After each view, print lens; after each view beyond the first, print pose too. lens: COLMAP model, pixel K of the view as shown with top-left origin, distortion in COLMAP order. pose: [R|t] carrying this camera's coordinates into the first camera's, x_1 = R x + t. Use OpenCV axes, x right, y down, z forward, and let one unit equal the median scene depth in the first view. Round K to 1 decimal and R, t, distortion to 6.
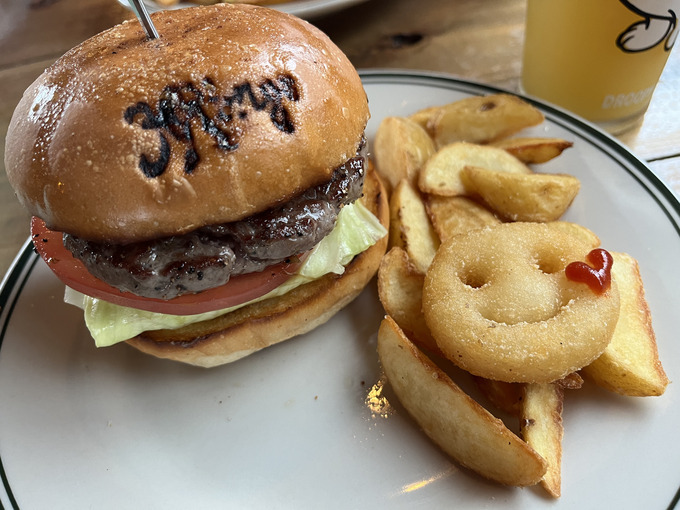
lens RADIAL K [[561.9, 0, 340.0], [0, 561.9, 255.0], [0, 0, 1]] dist [0.051000, -0.080201]
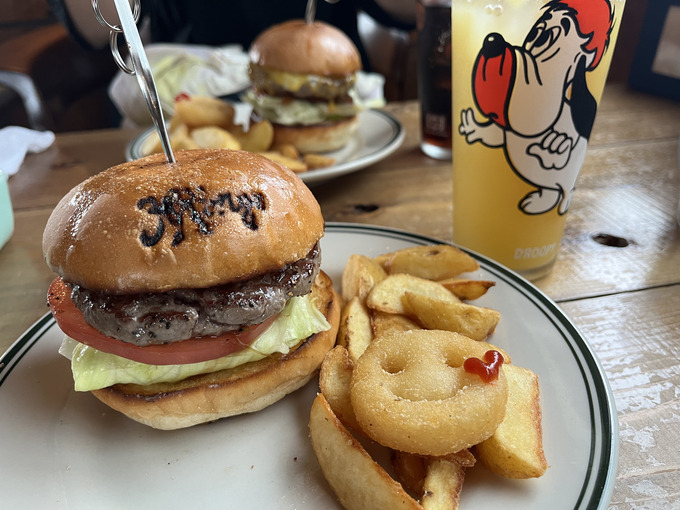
lens RADIAL K [[561.9, 0, 340.0], [0, 561.9, 255.0], [0, 0, 1]] dist [0.051000, -0.080201]
pose [[0.994418, 0.094823, -0.046276, 0.164893], [-0.104716, 0.940709, -0.322648, 0.228233], [0.012938, 0.325692, 0.945387, -0.237764]]
